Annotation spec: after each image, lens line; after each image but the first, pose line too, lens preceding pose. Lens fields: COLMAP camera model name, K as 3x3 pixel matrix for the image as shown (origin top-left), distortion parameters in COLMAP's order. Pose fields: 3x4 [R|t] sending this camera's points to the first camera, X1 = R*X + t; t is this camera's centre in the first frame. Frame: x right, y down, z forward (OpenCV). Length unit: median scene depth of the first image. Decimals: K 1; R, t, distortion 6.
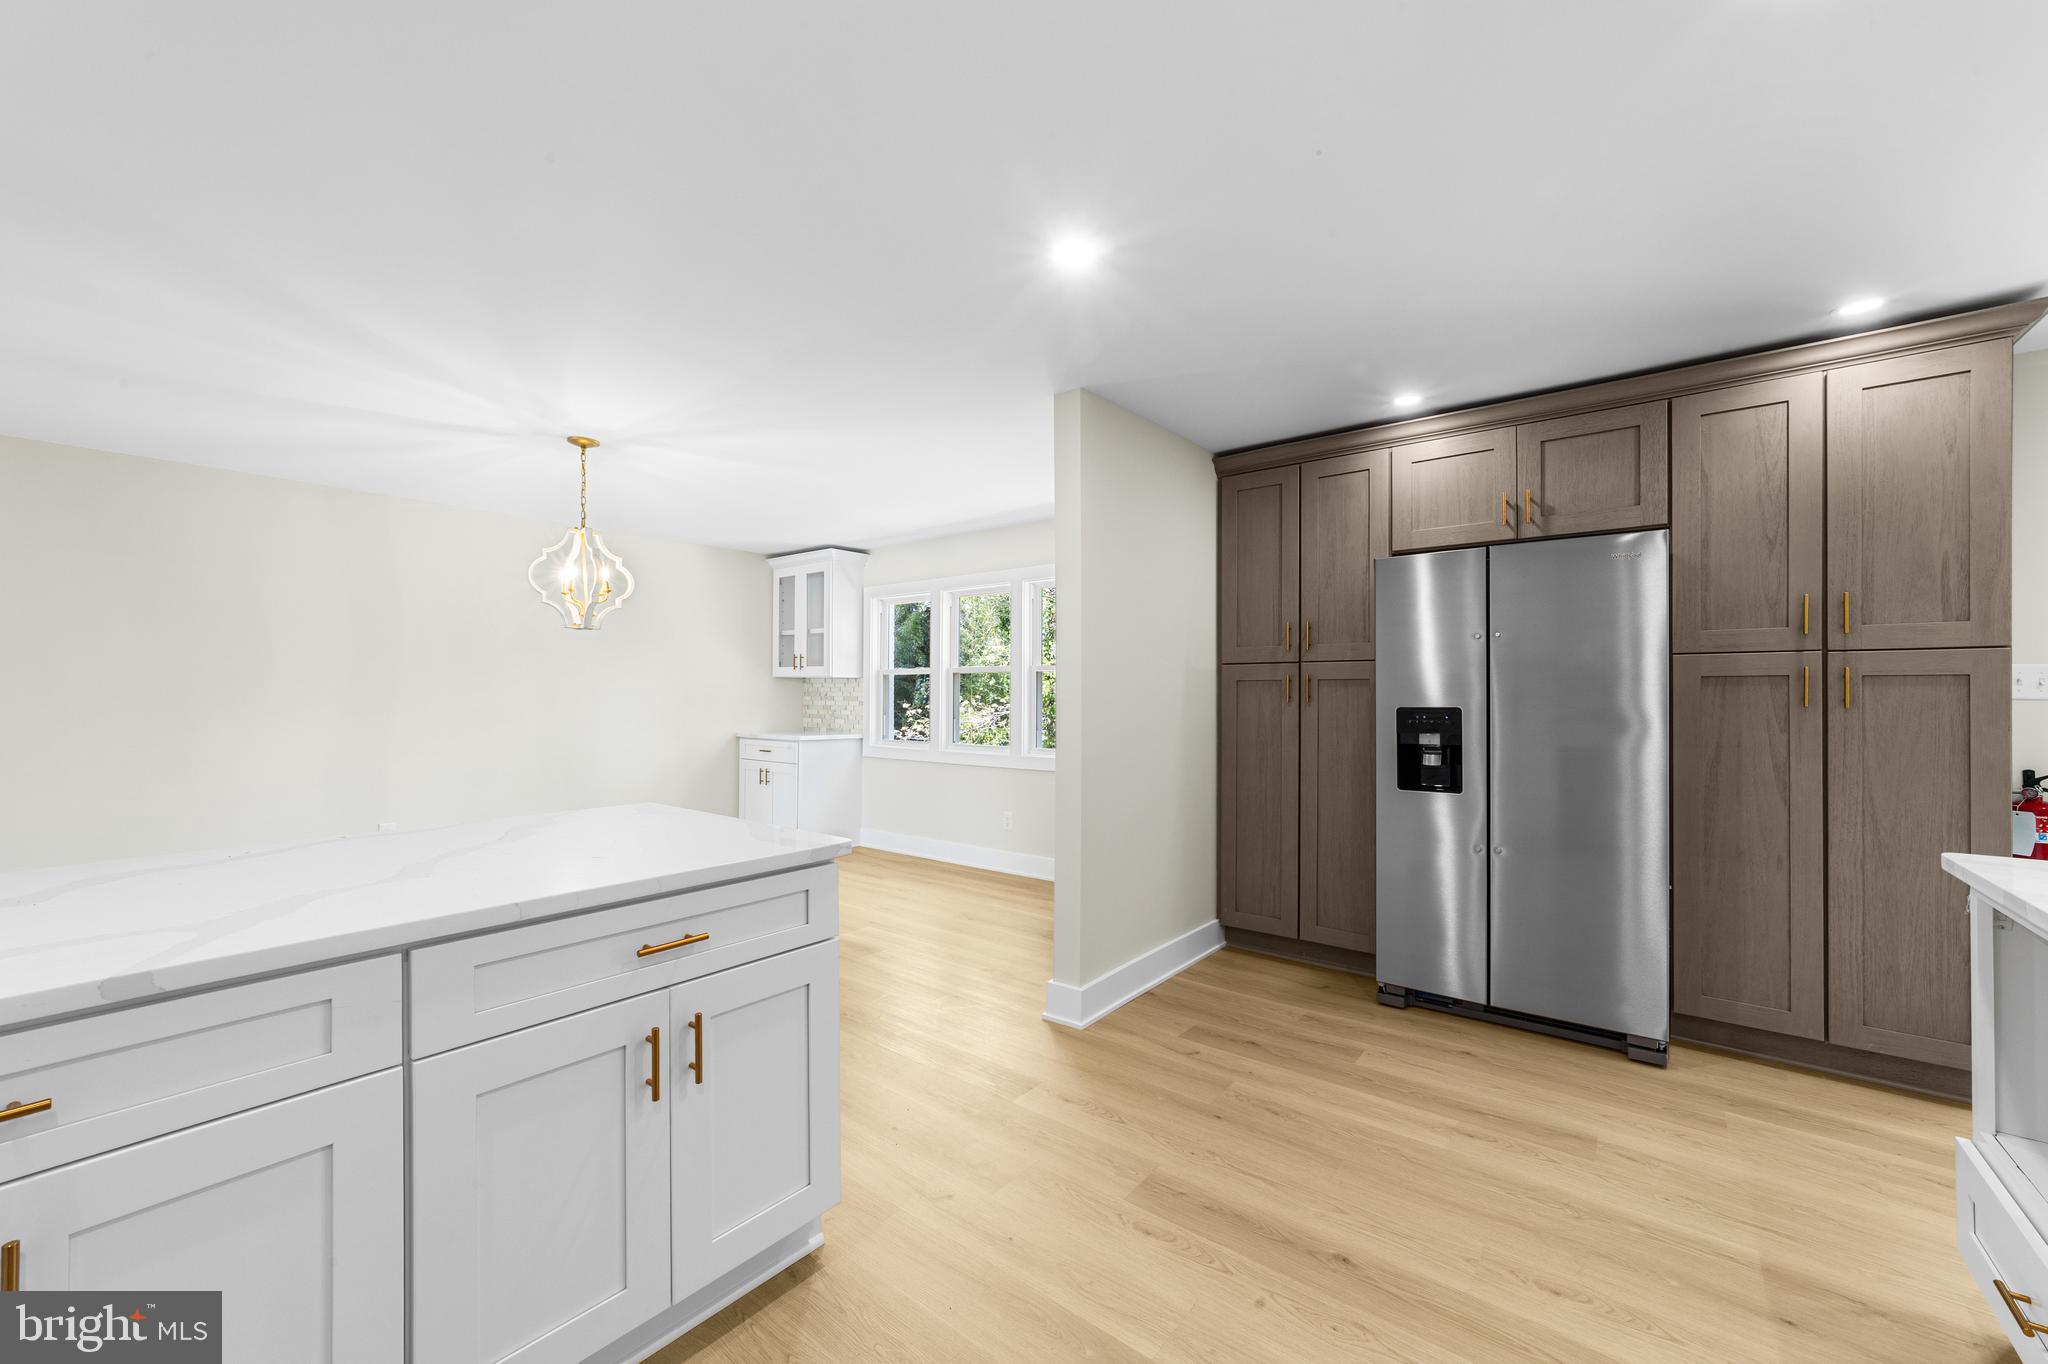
lens RADIAL K [[794.7, 0, 1029.4], [0, 794.7, 686.9], [0, 0, 1]] dist [-0.018826, 0.008262]
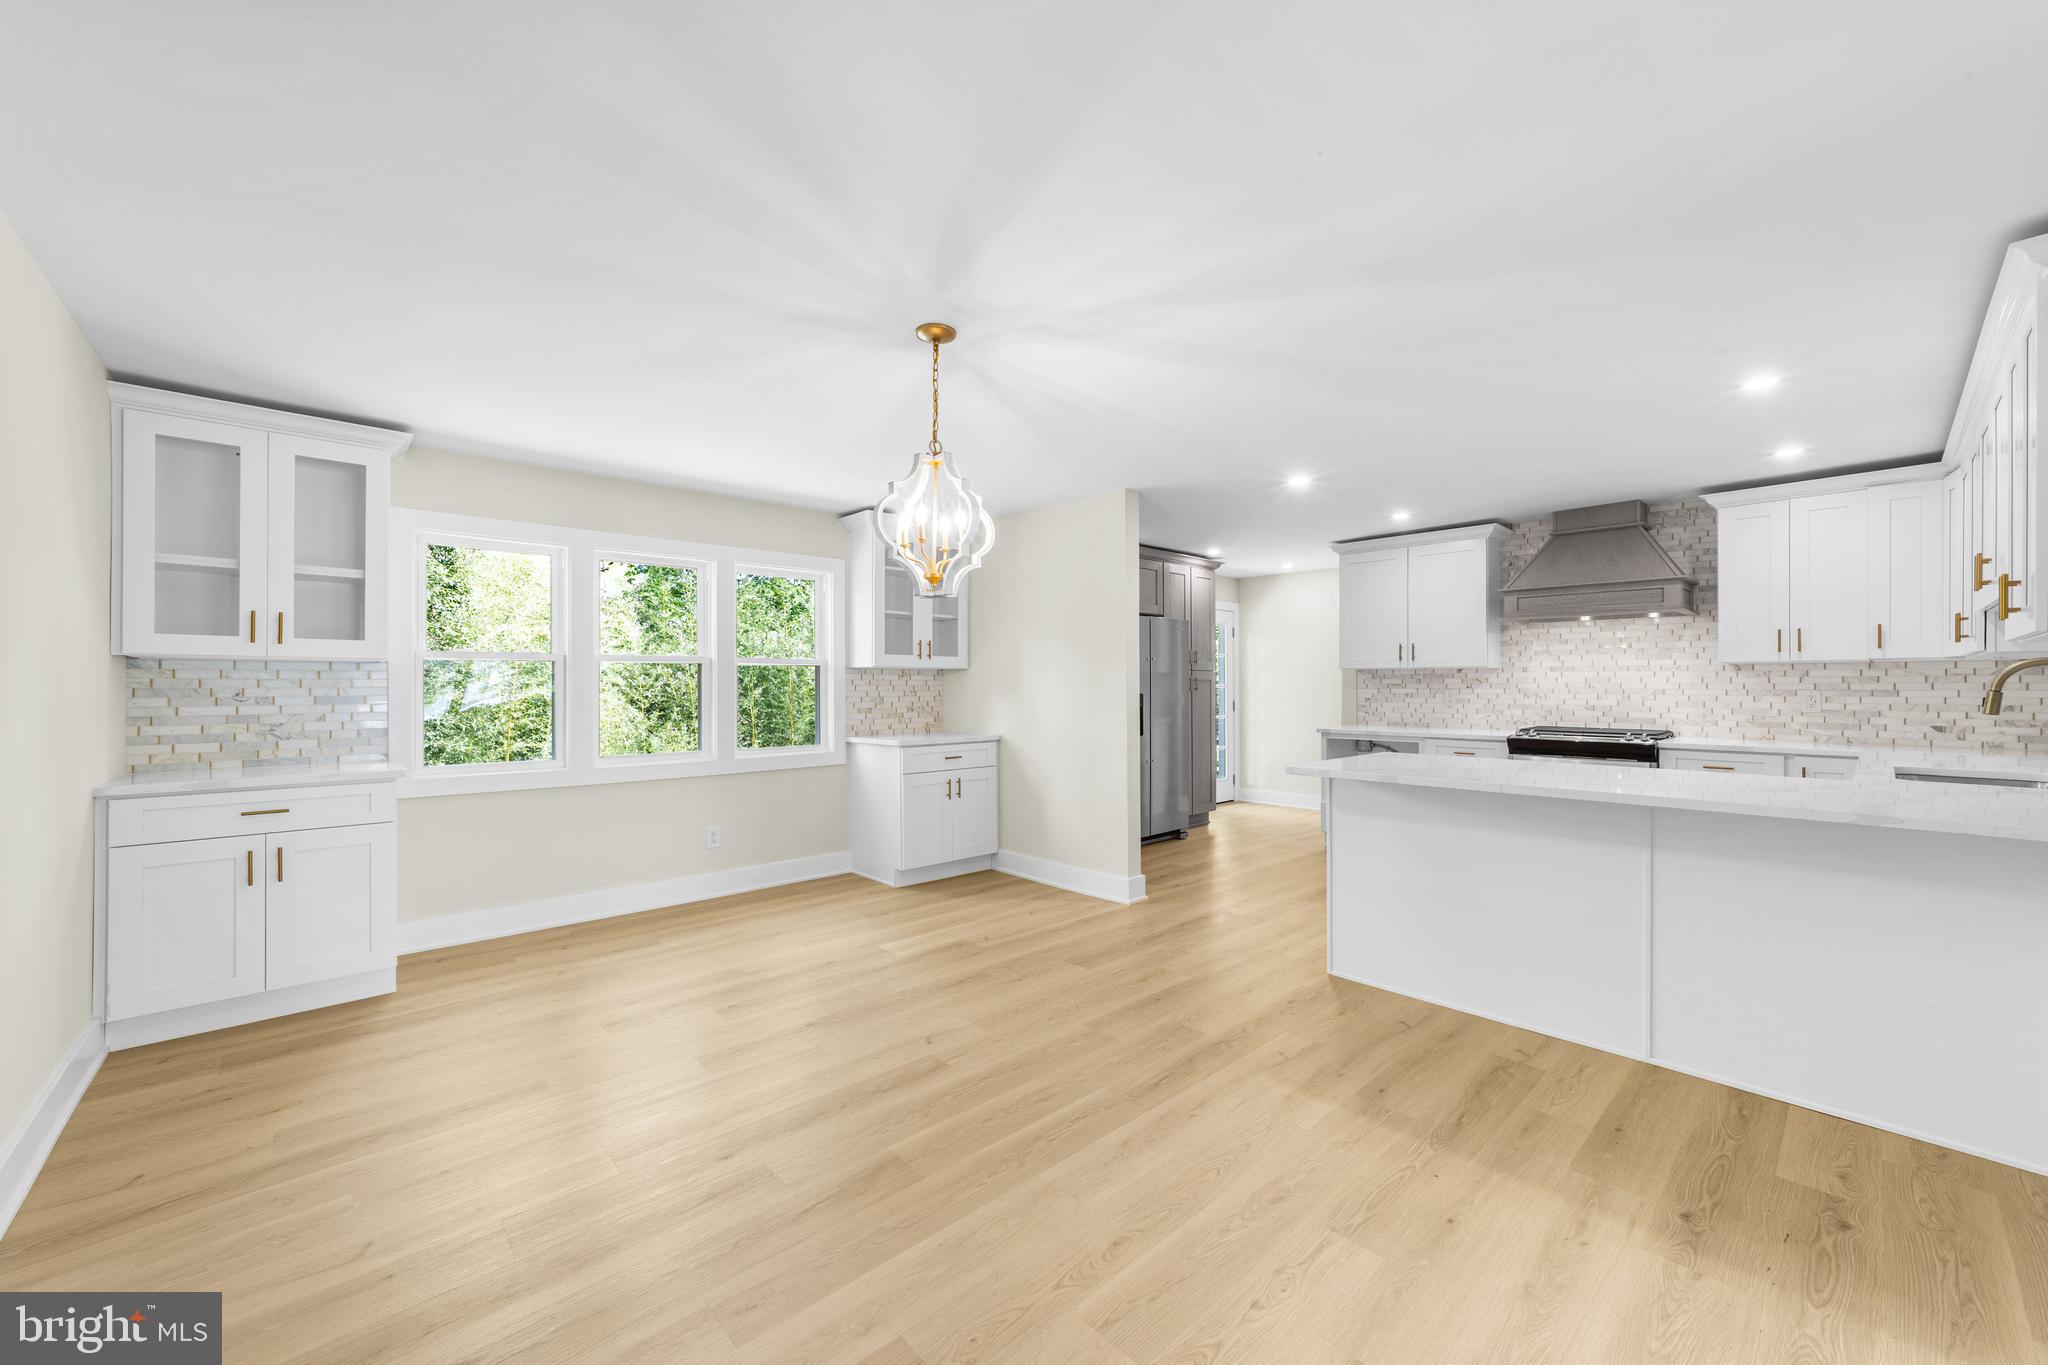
lens RADIAL K [[794.7, 0, 1028.5], [0, 794.7, 686.3], [0, 0, 1]] dist [-0.018826, 0.008262]
pose [[0.146696, -0.000735, 0.989181, -0.712093], [-0.003412, 0.999993, 0.001249, 0.002904], [-0.989176, -0.003558, 0.146693, 0.463610]]
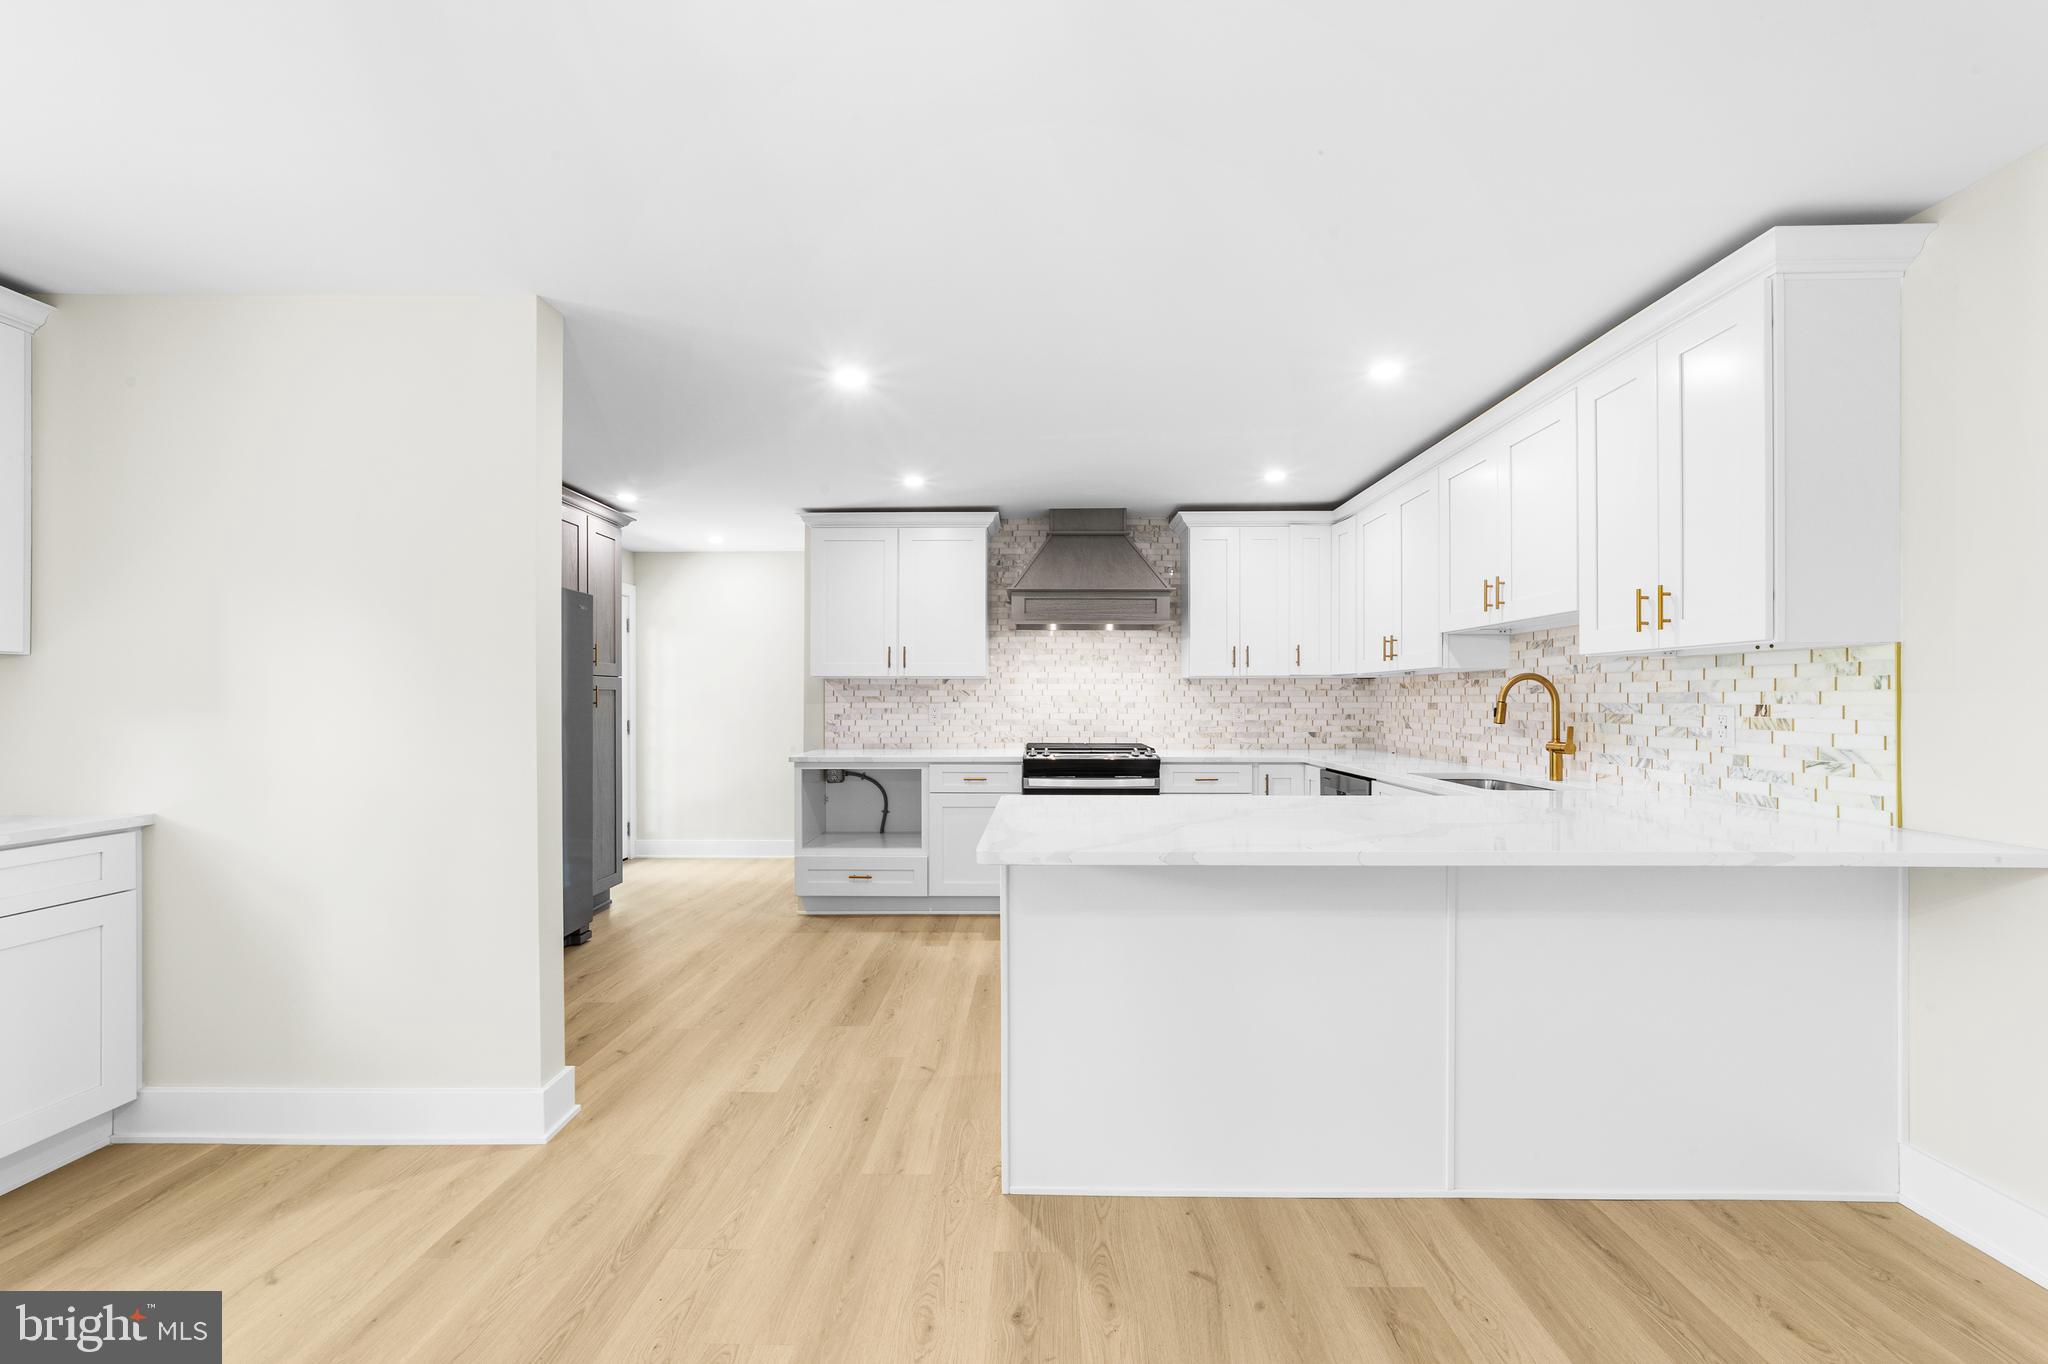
lens RADIAL K [[794.7, 0, 1041.6], [0, 794.7, 693.2], [0, 0, 1]] dist [-0.018826, 0.008262]
pose [[-0.623932, 0.006461, 0.781452, -0.402276], [-0.003134, 0.999937, -0.010769, 0.004439], [-0.781473, -0.009168, -0.623872, 0.525928]]
